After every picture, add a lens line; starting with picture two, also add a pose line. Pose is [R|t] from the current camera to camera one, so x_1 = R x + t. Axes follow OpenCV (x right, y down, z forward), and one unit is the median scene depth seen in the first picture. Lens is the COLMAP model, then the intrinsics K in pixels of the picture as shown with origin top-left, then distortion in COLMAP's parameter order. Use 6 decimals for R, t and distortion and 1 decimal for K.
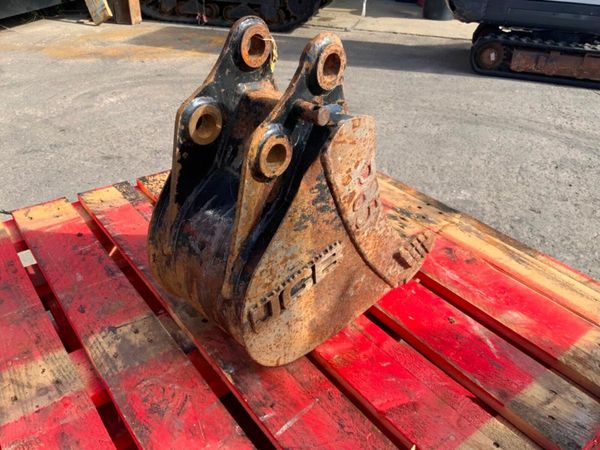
lens RADIAL K [[499.0, 0, 298.6], [0, 499.0, 222.2], [0, 0, 1]] dist [0.054233, -0.119917]
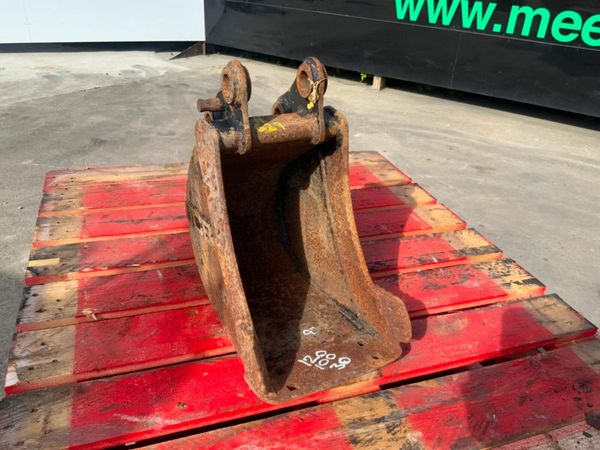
lens RADIAL K [[499.0, 0, 301.6], [0, 499.0, 223.9], [0, 0, 1]] dist [0.054233, -0.119917]
pose [[-0.315837, 0.413081, -0.854173, 0.852268], [-0.559253, 0.646199, 0.519292, -0.583284], [0.766475, 0.641710, 0.026923, 0.919331]]
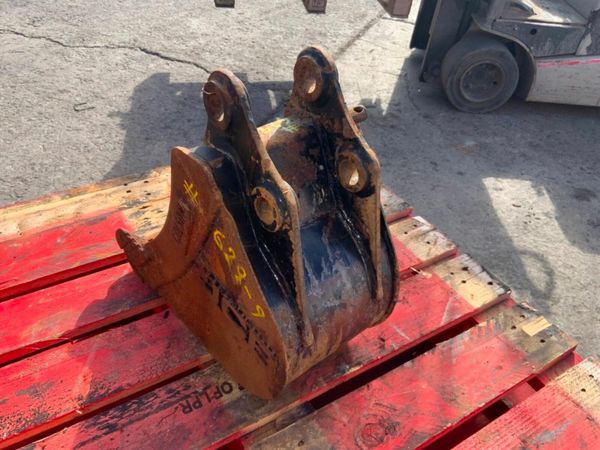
lens RADIAL K [[499.0, 0, 297.6], [0, 499.0, 227.9], [0, 0, 1]] dist [0.054233, -0.119917]
pose [[0.117523, -0.655685, 0.745832, -0.647645], [0.472532, 0.697488, 0.538725, -0.466215], [-0.873443, 0.289117, 0.391803, 0.500135]]
